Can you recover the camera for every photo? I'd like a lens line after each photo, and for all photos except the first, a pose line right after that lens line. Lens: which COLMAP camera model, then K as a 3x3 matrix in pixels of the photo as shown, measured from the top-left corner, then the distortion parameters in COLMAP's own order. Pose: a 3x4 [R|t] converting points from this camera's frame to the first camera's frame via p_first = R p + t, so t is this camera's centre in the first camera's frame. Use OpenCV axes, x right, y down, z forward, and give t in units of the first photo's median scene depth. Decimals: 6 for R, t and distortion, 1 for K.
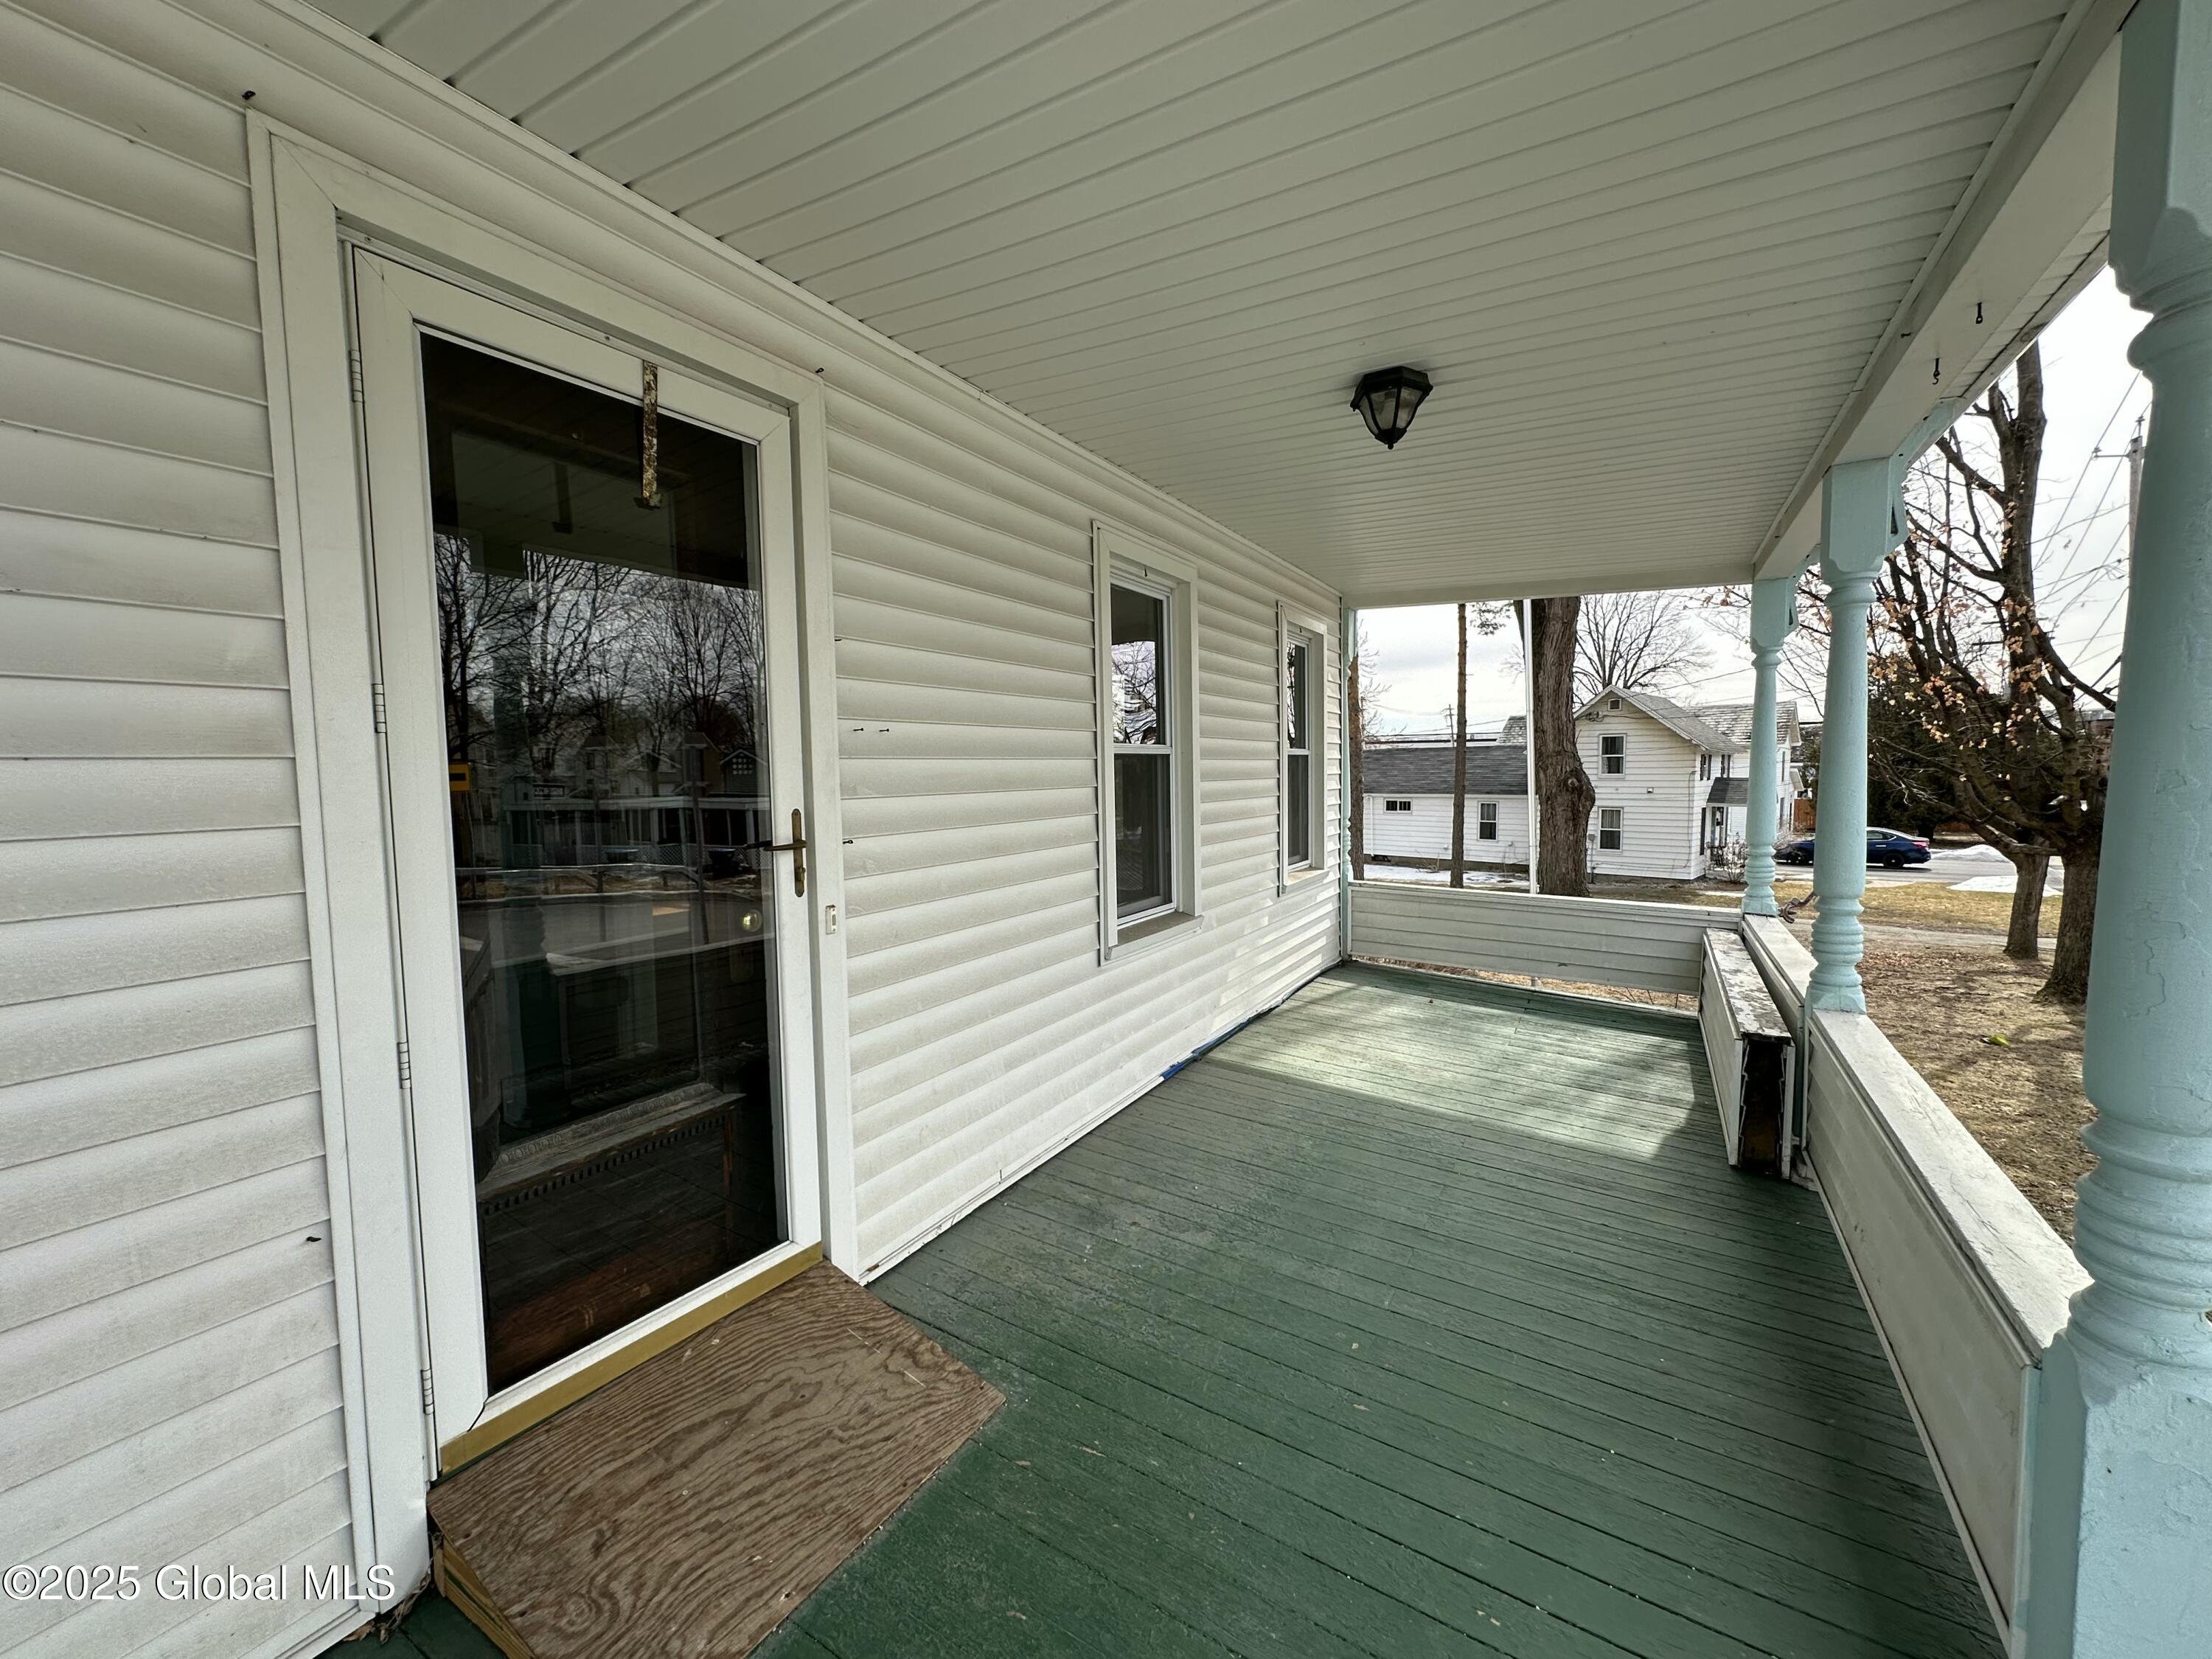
lens RADIAL K [[886.6, 0, 1114.1], [0, 886.6, 828.0], [0, 0, 1]] dist [-0.000092, 0.000015]
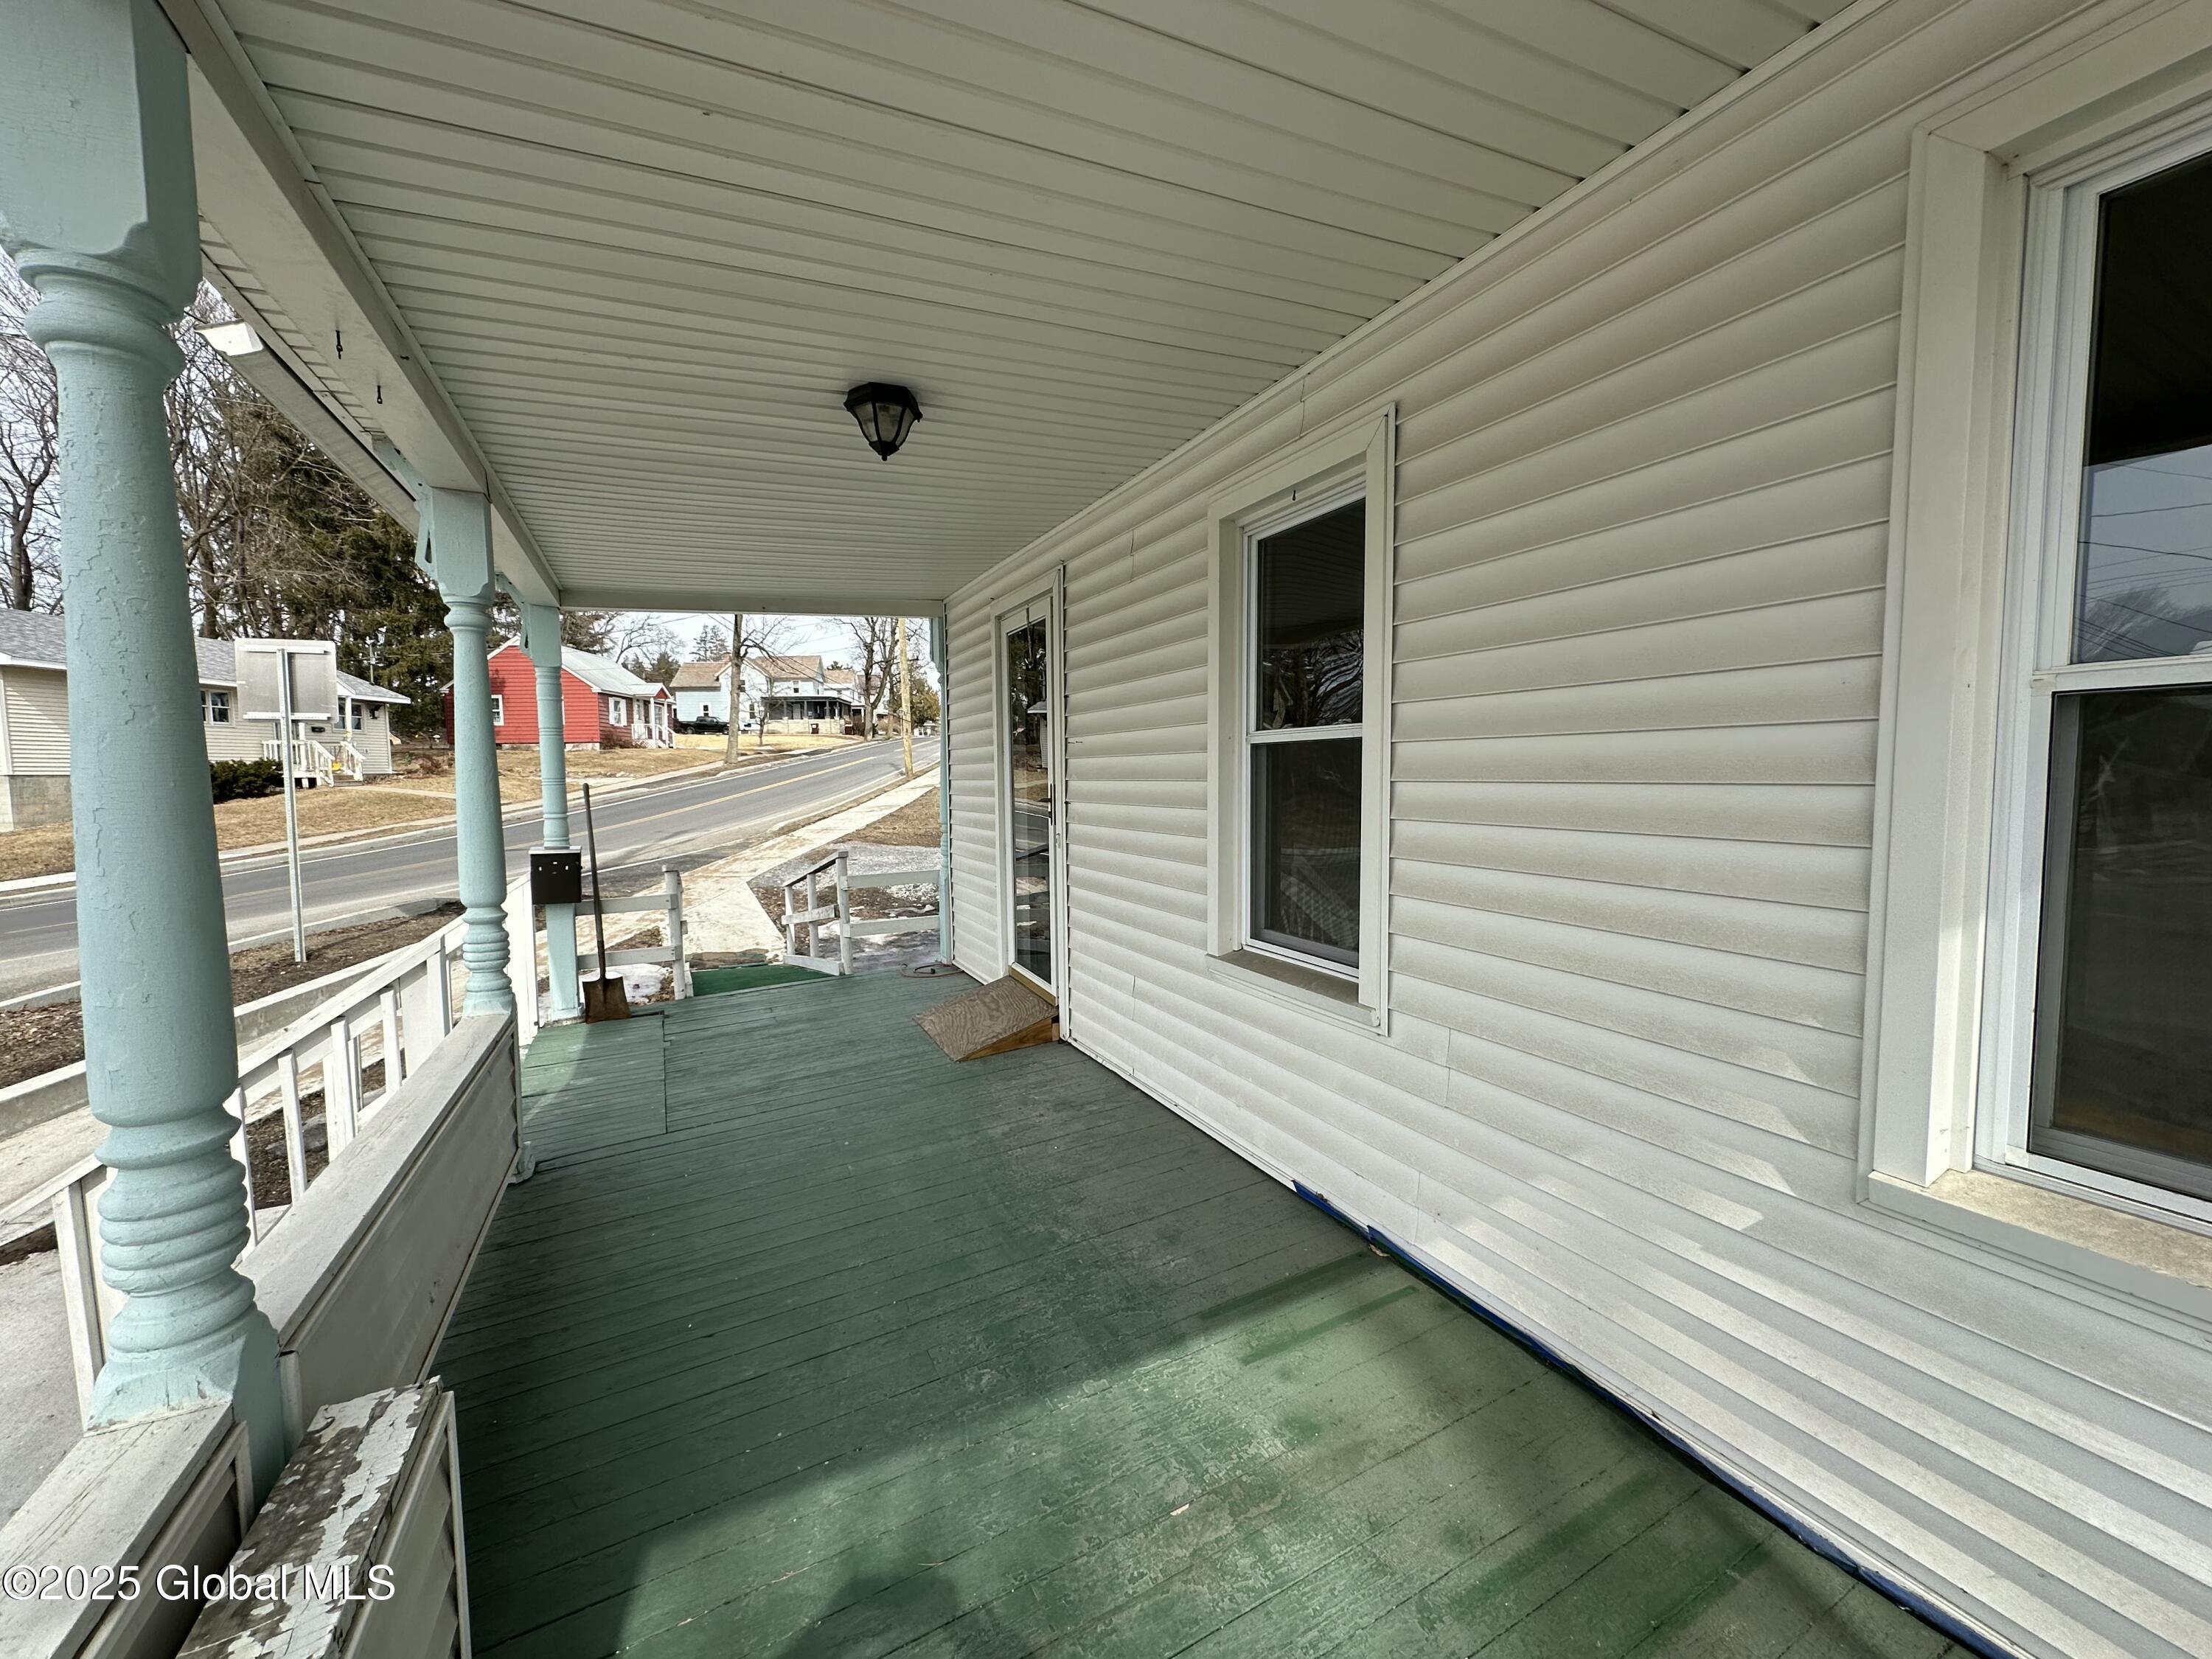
lens RADIAL K [[886.6, 0, 1114.1], [0, 886.6, 828.0], [0, 0, 1]] dist [-0.000092, 0.000015]
pose [[-0.544381, 0.072864, -0.835667, 0.874878], [-0.042431, 0.992553, 0.114185, -0.106707], [0.837764, 0.097618, -0.537236, 1.497313]]
